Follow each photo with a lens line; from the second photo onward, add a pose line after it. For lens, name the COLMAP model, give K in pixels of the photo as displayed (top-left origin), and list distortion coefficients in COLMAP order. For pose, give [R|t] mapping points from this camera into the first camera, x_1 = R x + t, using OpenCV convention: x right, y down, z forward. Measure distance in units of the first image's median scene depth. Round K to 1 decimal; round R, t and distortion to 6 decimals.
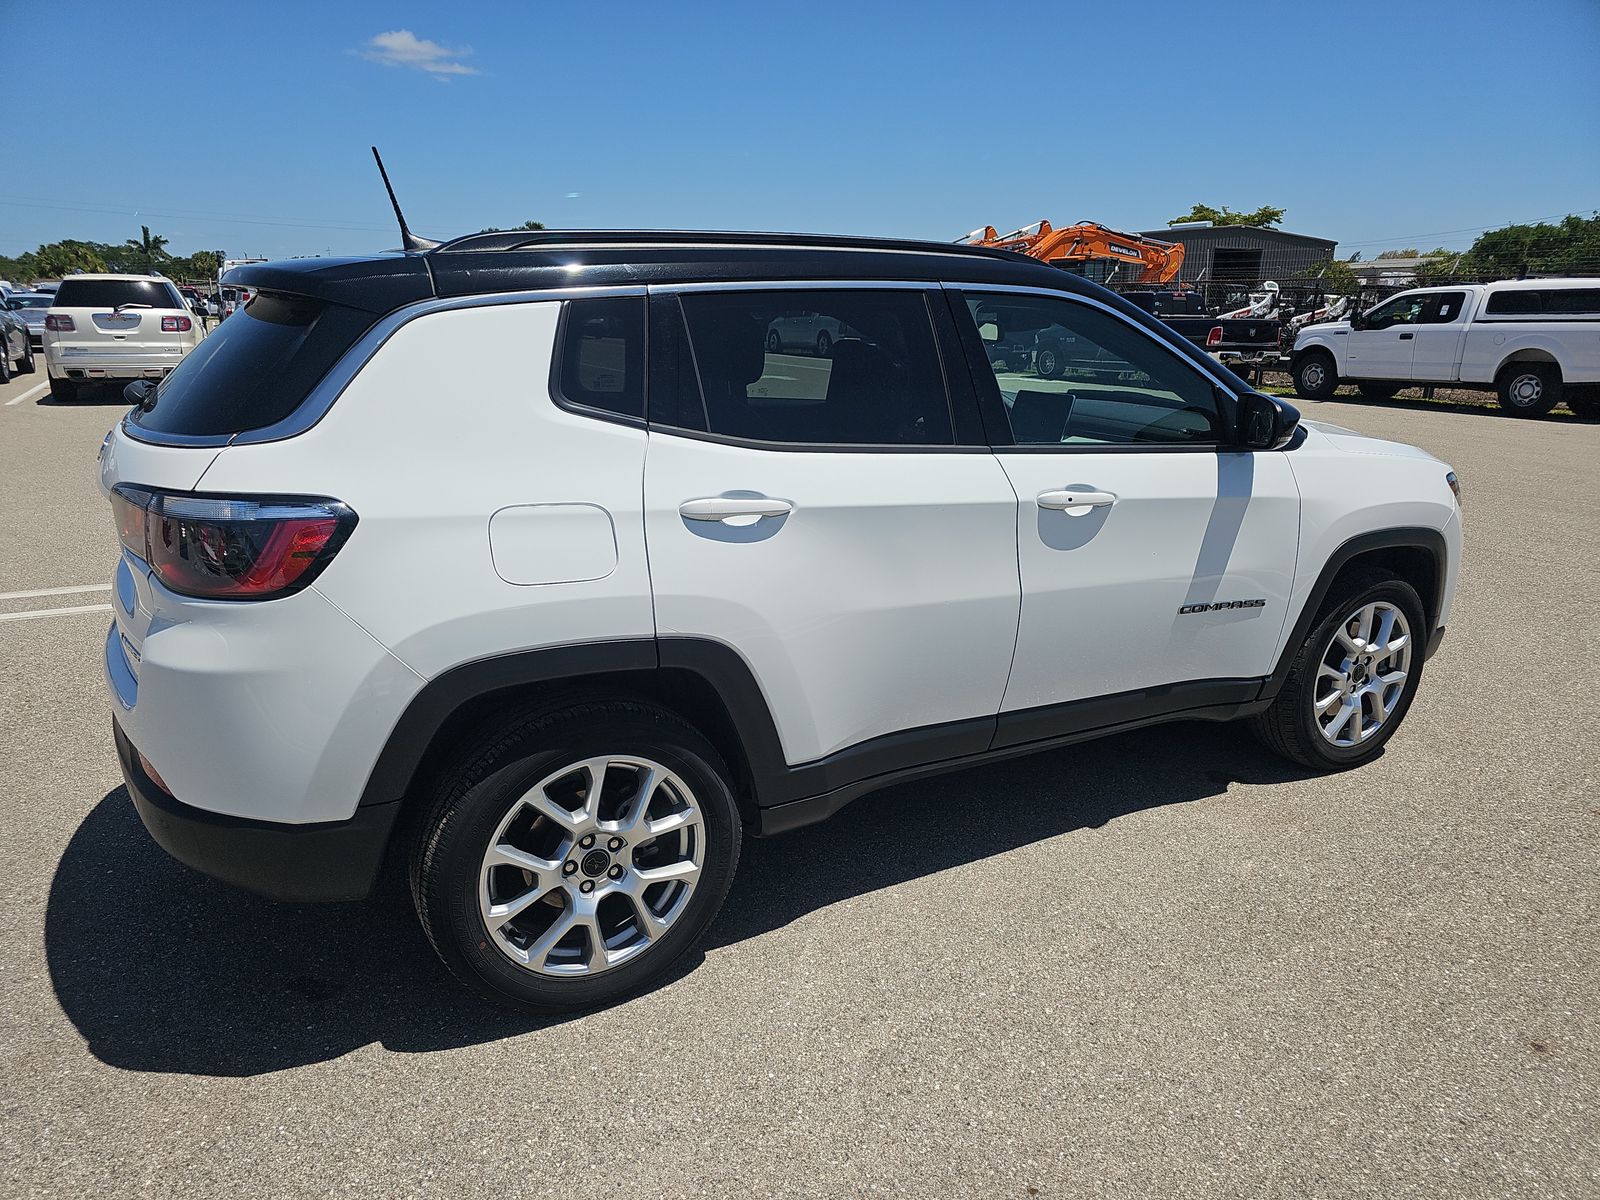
lens RADIAL K [[1079.1, 0, 799.0], [0, 1079.1, 634.8], [0, 0, 1]] dist [0.015548, -0.012115]
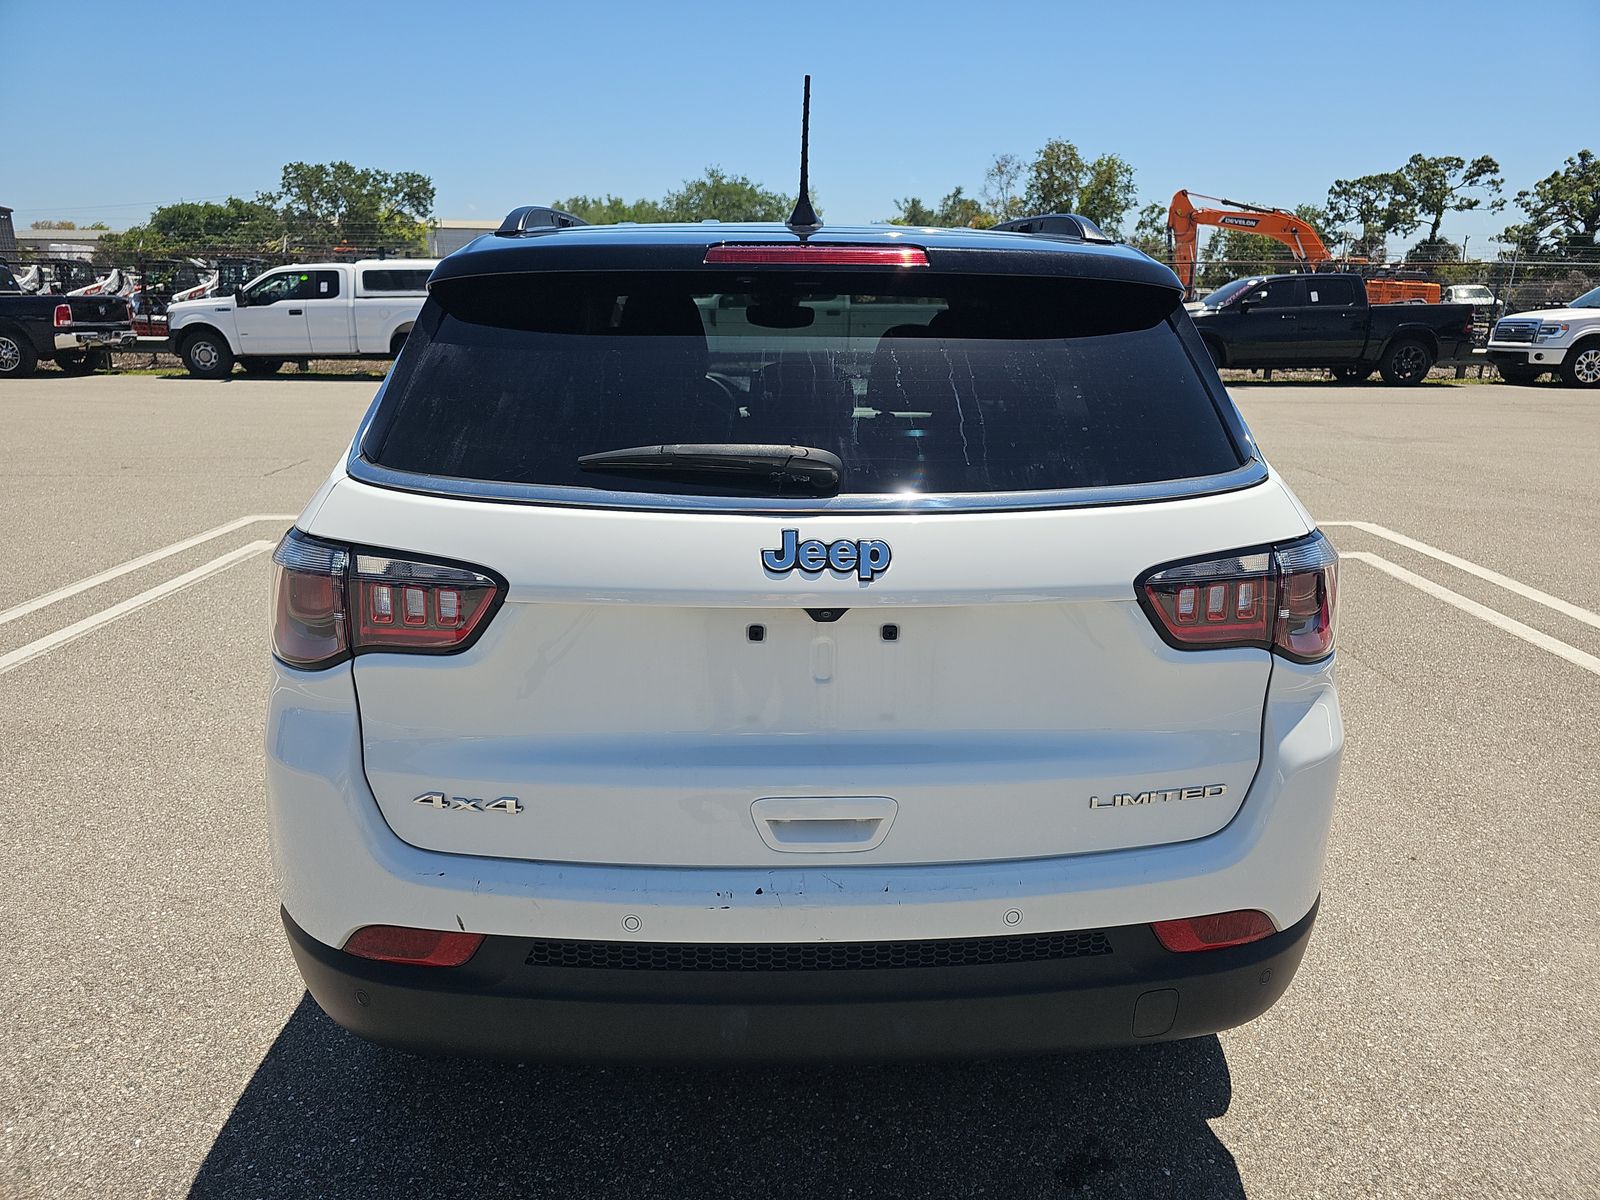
lens RADIAL K [[1079.1, 0, 804.9], [0, 1079.1, 609.2], [0, 0, 1]] dist [0.015548, -0.012115]
pose [[0.439049, -0.257261, 0.860844, -0.174754], [0.256502, 0.954144, 0.154322, -0.036804], [-0.861071, 0.153054, 0.484904, 0.114827]]
